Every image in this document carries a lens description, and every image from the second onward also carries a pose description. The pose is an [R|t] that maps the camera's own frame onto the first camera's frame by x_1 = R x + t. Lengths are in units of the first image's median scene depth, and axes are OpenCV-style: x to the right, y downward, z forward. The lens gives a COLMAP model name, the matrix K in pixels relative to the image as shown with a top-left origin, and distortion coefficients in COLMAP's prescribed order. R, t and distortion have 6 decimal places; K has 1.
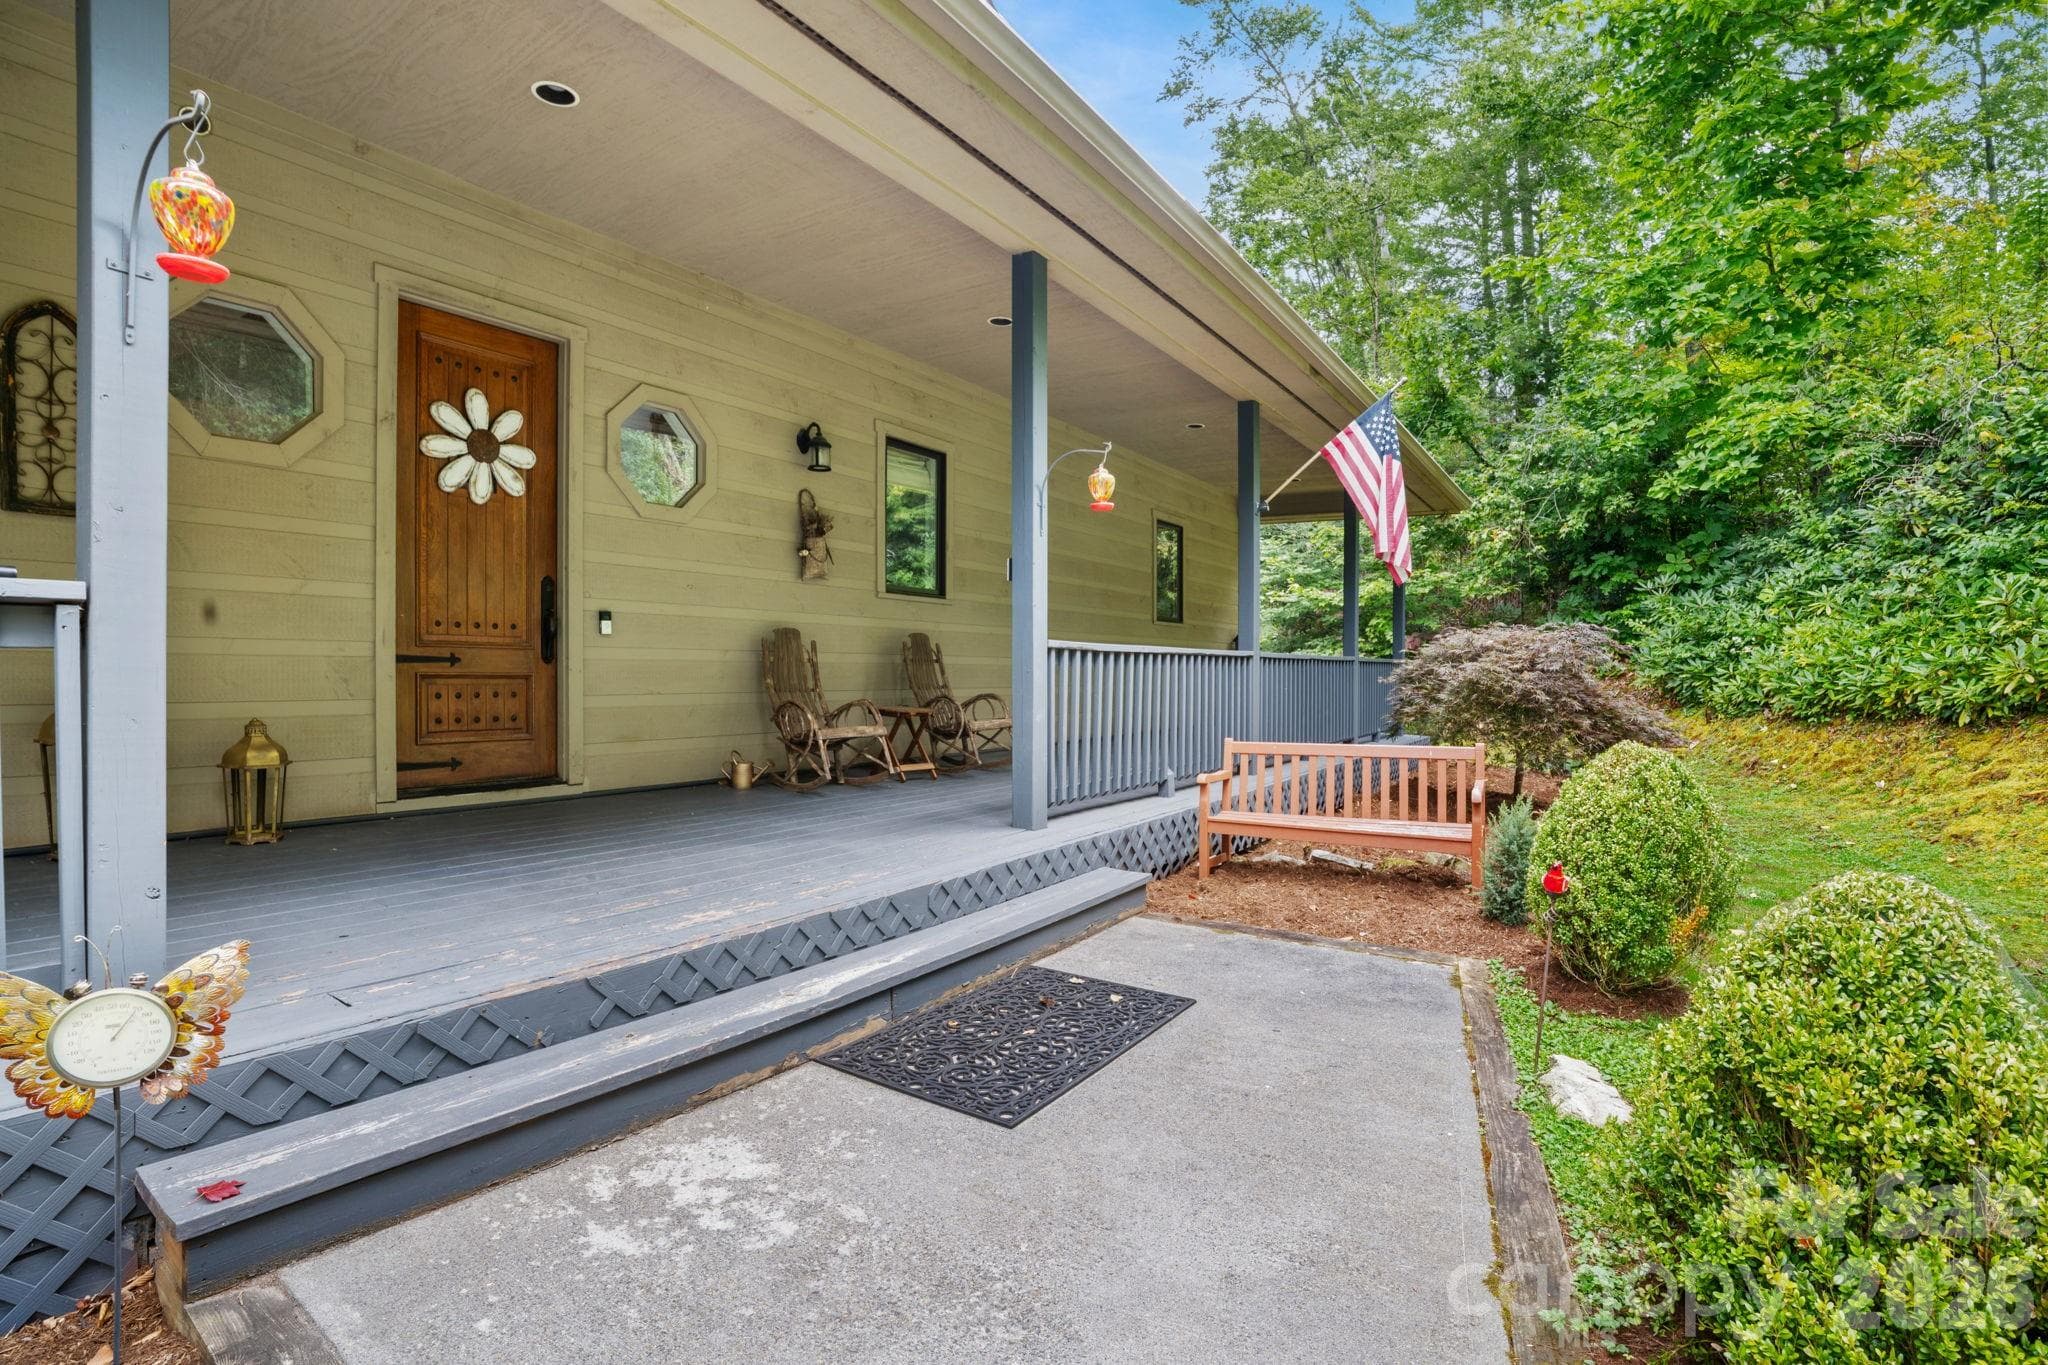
lens RADIAL K [[940.7, 0, 1020.1], [0, 940.7, 687.6], [0, 0, 1]] dist [-0.109783, 0.026269]
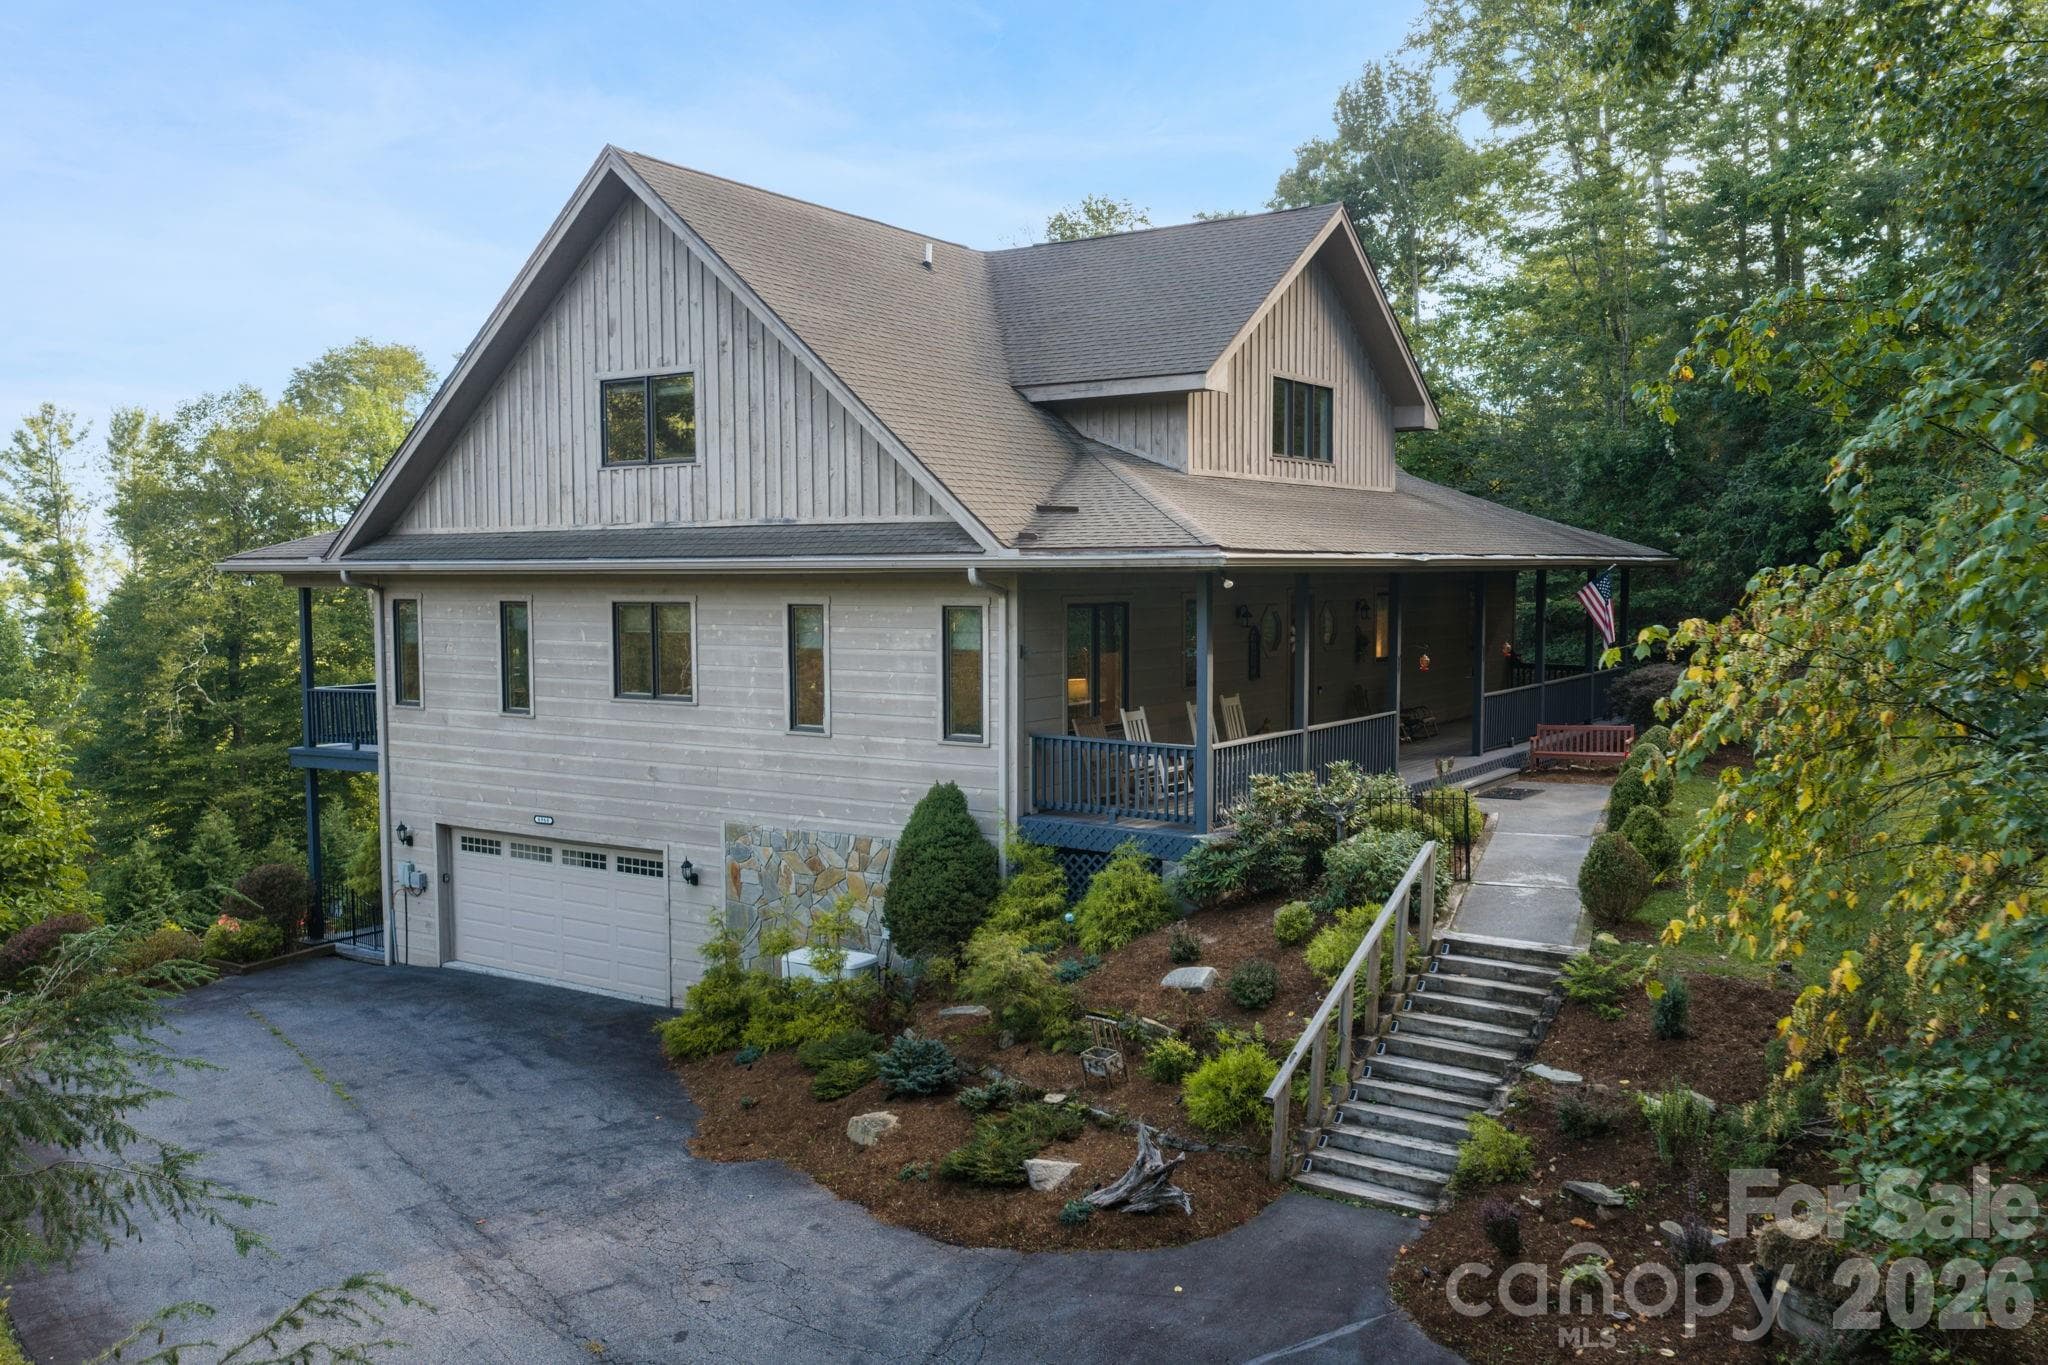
lens RADIAL K [[1684.1, 0, 1027.1], [0, 1684.1, 663.9], [0, 0, 1]] dist [0.047298, -0.078656]
pose [[0.999889, -0.014920, 0.000133, -0.555930], [0.014906, 0.999276, 0.035007, -0.139050], [-0.000655, -0.035001, 0.999387, -1.721001]]
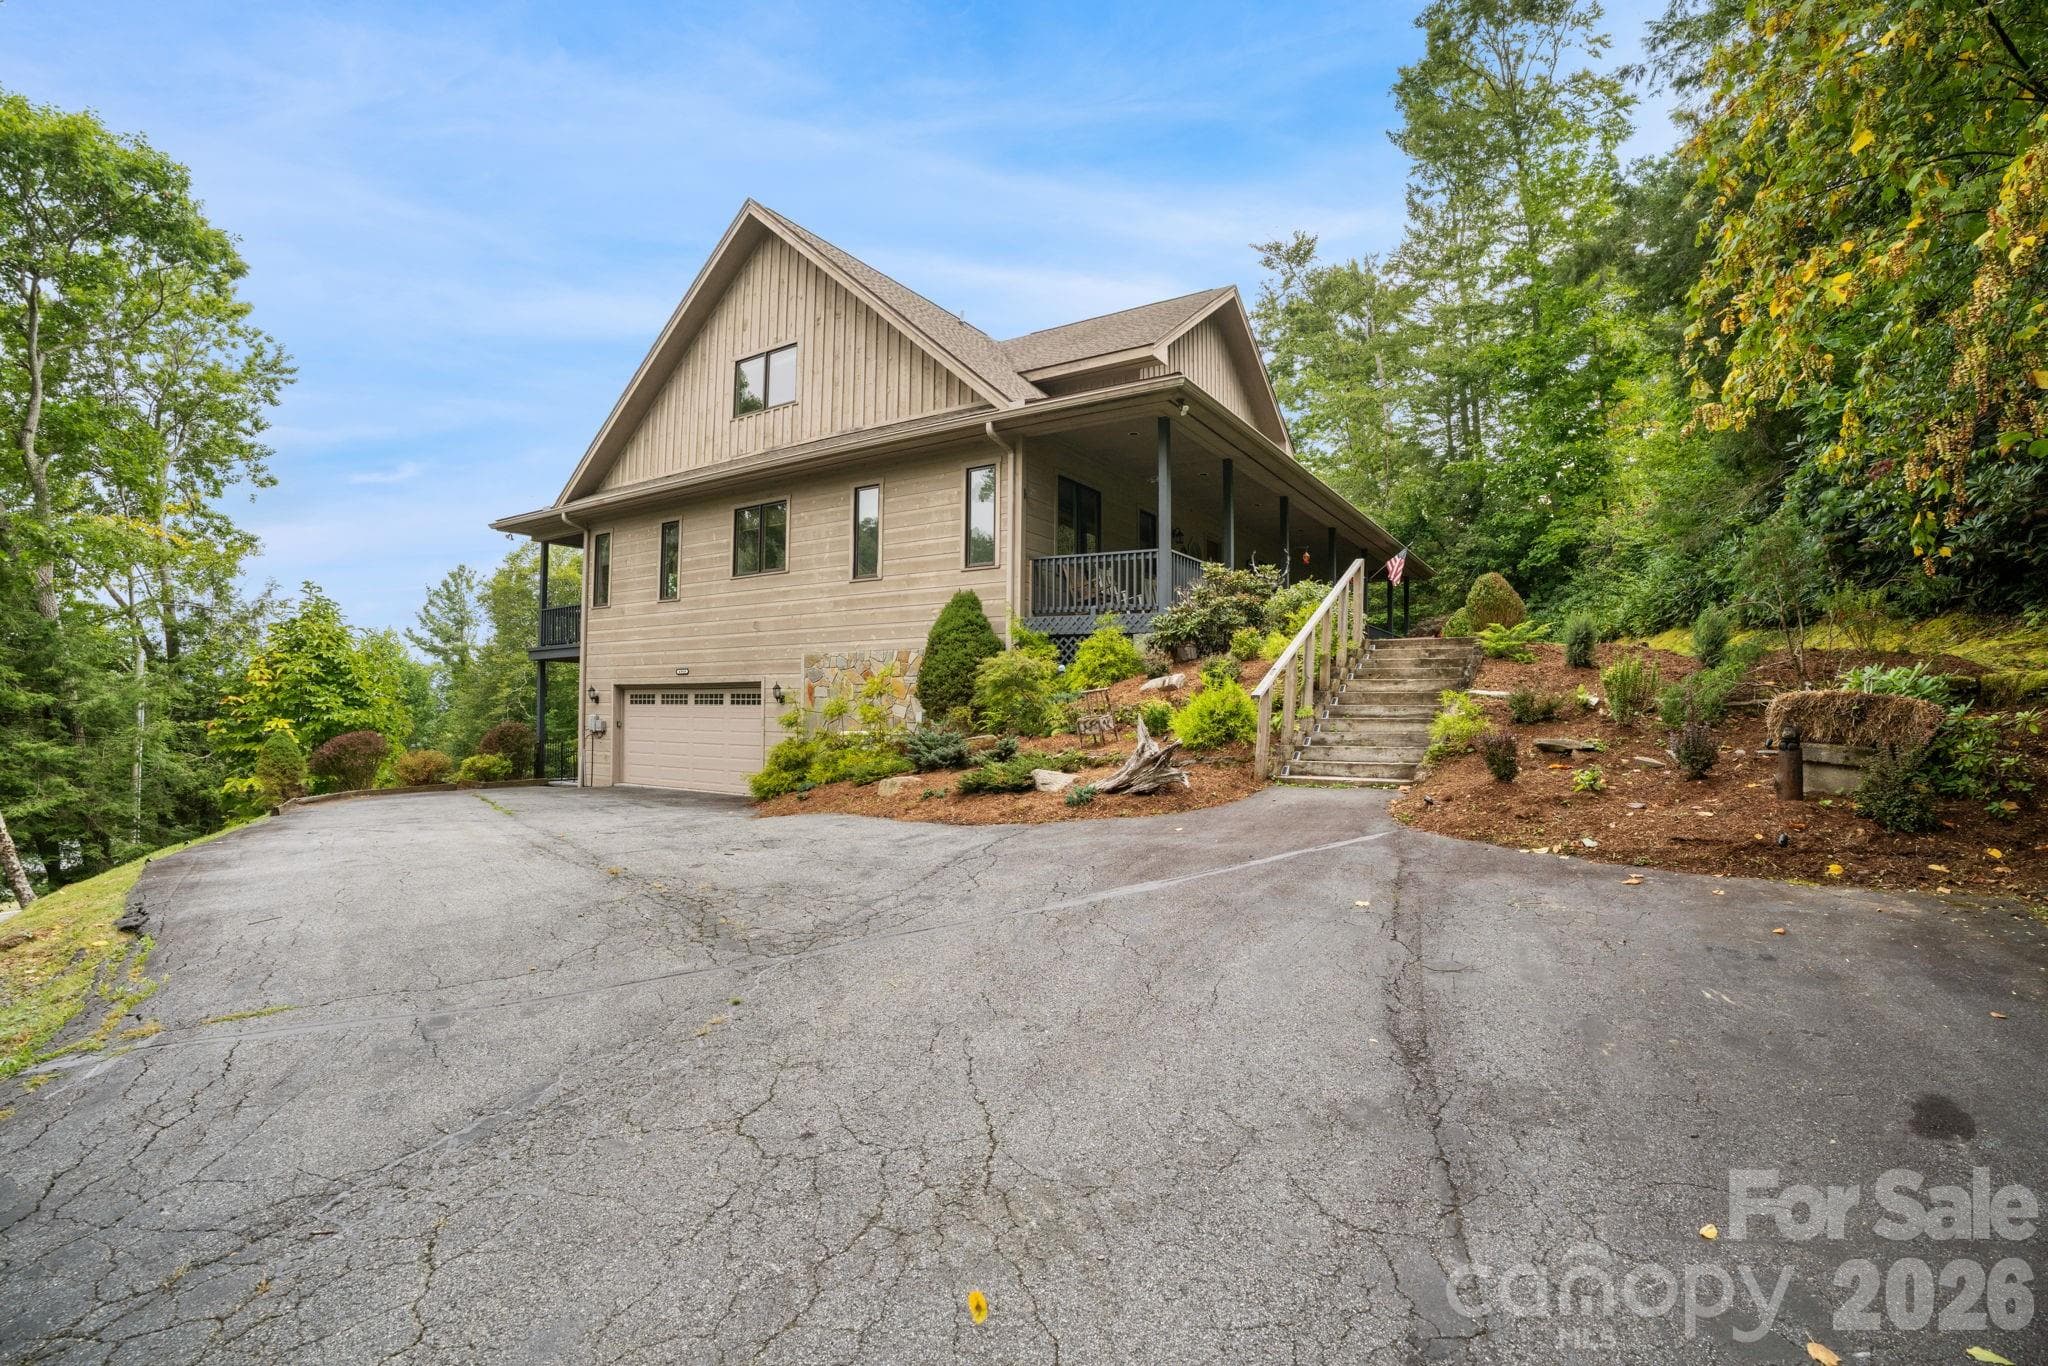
lens RADIAL K [[940.7, 0, 1020.1], [0, 940.7, 688.1], [0, 0, 1]] dist [-0.109783, 0.026269]
pose [[0.999966, -0.001460, 0.008063, -0.577378], [0.001977, 0.997916, -0.064494, 0.235140], [-0.007952, 0.064507, 0.997886, -1.280815]]
